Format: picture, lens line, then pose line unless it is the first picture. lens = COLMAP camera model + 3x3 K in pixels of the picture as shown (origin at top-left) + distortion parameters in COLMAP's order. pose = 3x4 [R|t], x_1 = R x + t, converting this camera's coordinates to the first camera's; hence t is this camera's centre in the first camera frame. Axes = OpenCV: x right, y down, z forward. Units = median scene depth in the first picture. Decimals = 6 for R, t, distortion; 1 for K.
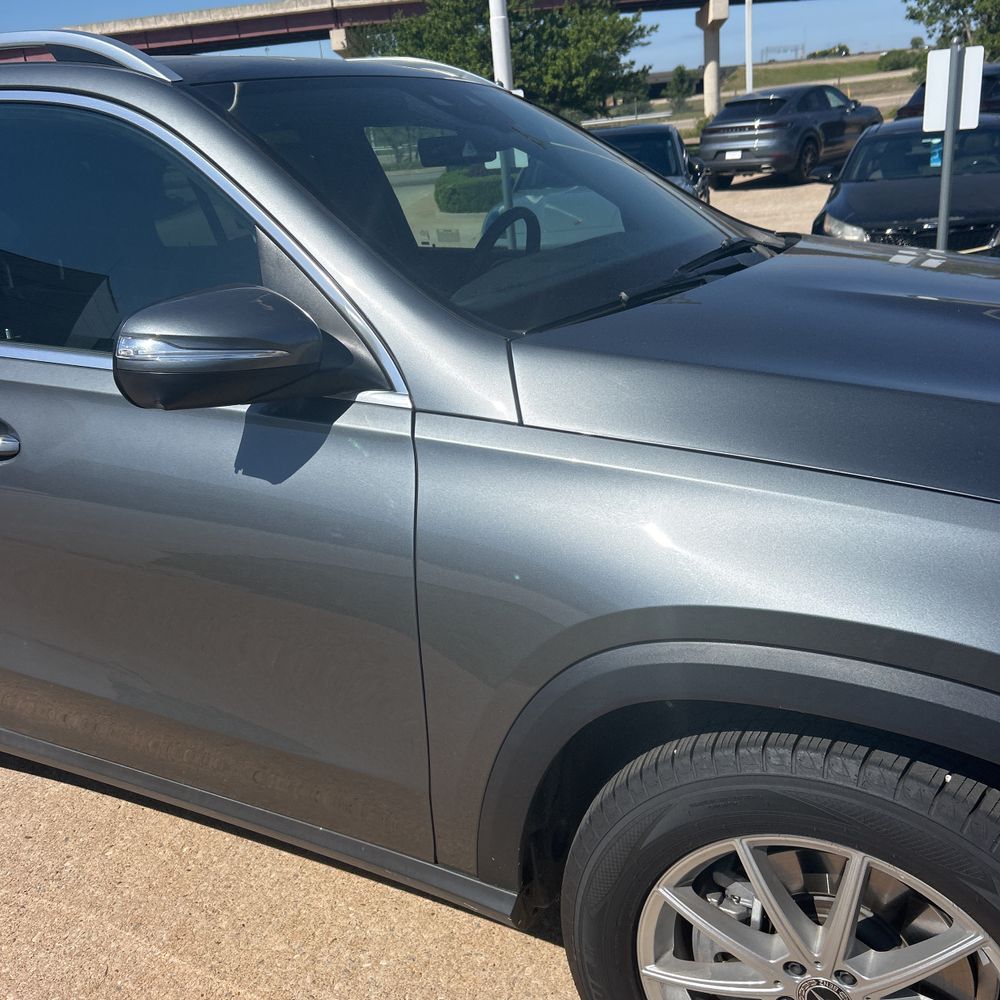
lens RADIAL K [[1007.8, 0, 494.9], [0, 1007.8, 494.8], [0, 0, 1]] dist [0.027206, -0.008589]
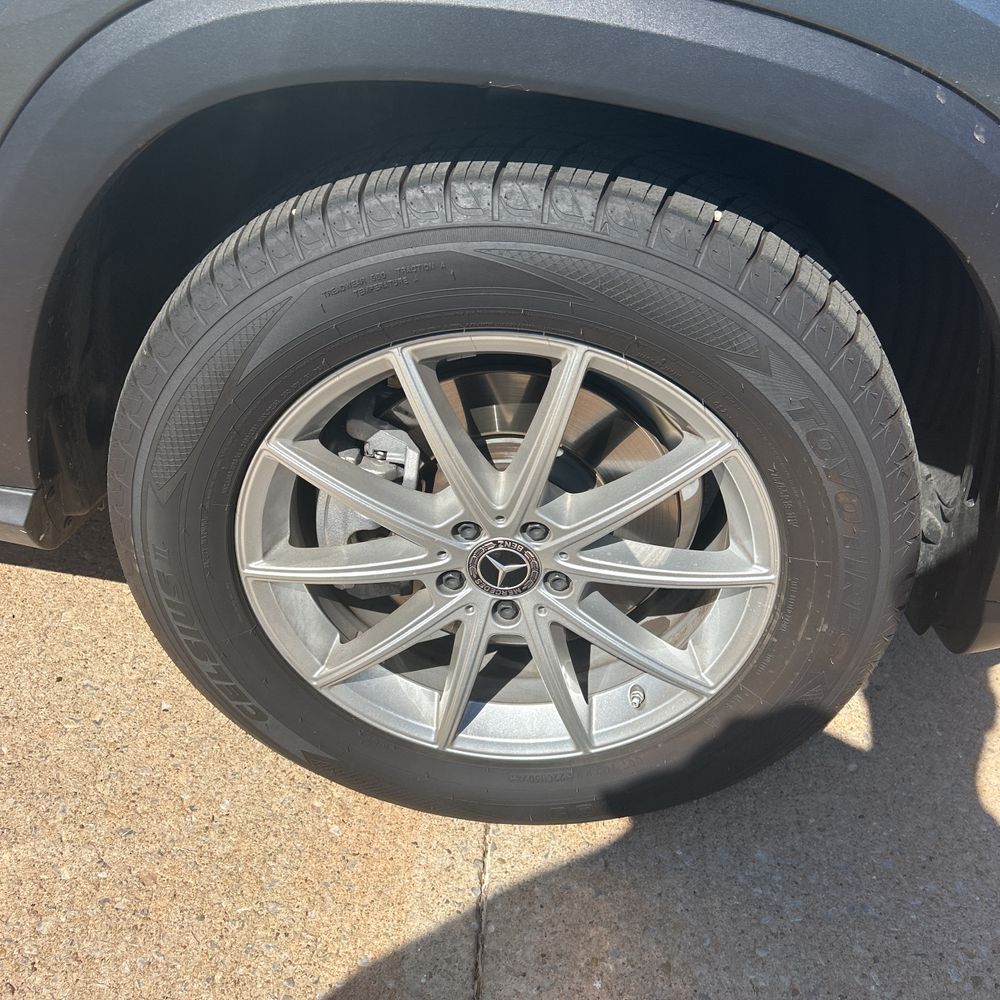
lens RADIAL K [[1004.0, 0, 501.4], [0, 1004.0, 515.2], [0, 0, 1]] dist [0.076129, -0.104650]
pose [[0.901862, -0.095220, 0.421399, 0.020832], [-0.043370, 0.950526, 0.307601, 0.238914], [-0.429841, -0.295690, 0.853114, 0.392291]]
